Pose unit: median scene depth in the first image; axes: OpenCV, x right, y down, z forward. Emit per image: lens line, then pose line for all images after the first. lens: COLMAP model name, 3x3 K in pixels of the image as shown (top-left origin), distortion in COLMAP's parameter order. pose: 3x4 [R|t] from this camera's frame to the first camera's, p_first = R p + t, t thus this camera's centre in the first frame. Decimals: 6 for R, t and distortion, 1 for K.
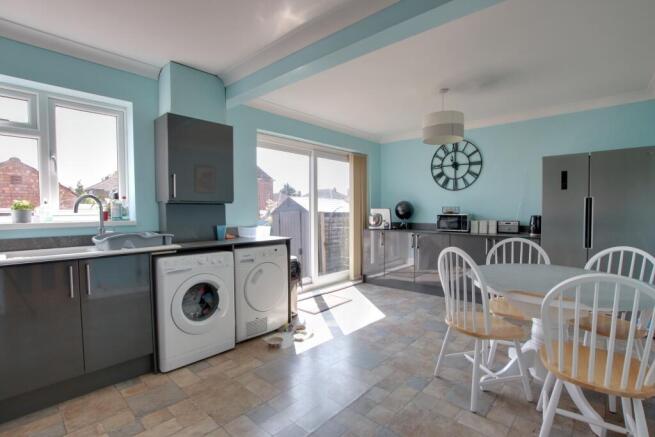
lens RADIAL K [[310.4, 0, 330.5], [0, 310.4, 219.8], [0, 0, 1]] dist [-0.020839, 0.000468]
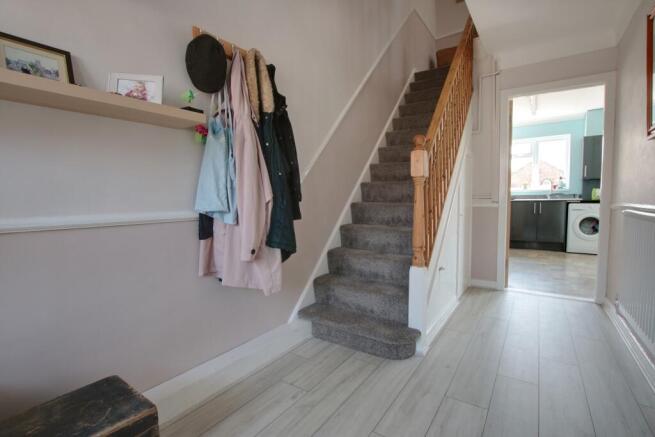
lens RADIAL K [[310.4, 0, 330.5], [0, 310.4, 219.8], [0, 0, 1]] dist [-0.020839, 0.000468]
pose [[0.133078, 0.067115, -0.988831, 1.330393], [-0.025196, 0.997611, 0.064320, 0.126664], [0.990785, 0.016355, 0.134451, -0.979175]]
